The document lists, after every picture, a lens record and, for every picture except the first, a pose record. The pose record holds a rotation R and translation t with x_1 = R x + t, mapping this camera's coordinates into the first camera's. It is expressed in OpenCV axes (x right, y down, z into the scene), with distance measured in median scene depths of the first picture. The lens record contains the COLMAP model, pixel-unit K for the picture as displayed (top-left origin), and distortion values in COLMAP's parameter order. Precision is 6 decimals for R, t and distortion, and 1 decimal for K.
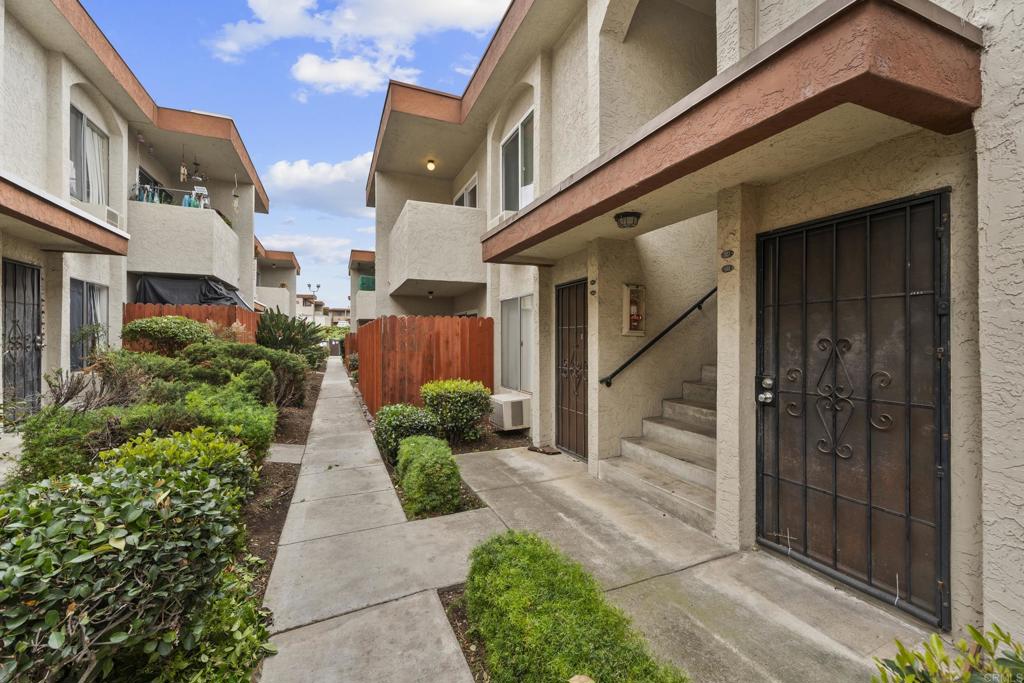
lens RADIAL K [[416.7, 0, 512.8], [0, 416.7, 340.8], [0, 0, 1]] dist [0.002638, -0.000438]
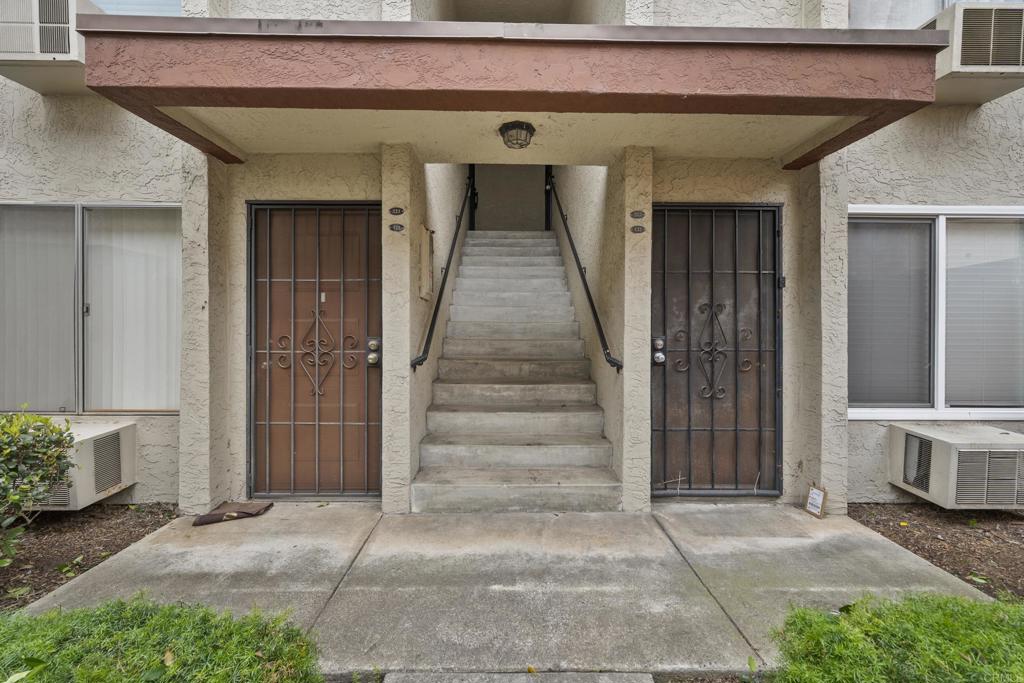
lens RADIAL K [[416.7, 0, 511.9], [0, 416.7, 329.2], [0, 0, 1]] dist [0.002638, -0.000438]
pose [[0.387553, -0.006824, 0.921822, -0.531876], [-0.003972, 0.999951, 0.009072, 0.055458], [-0.921839, -0.007177, 0.387507, 0.953450]]
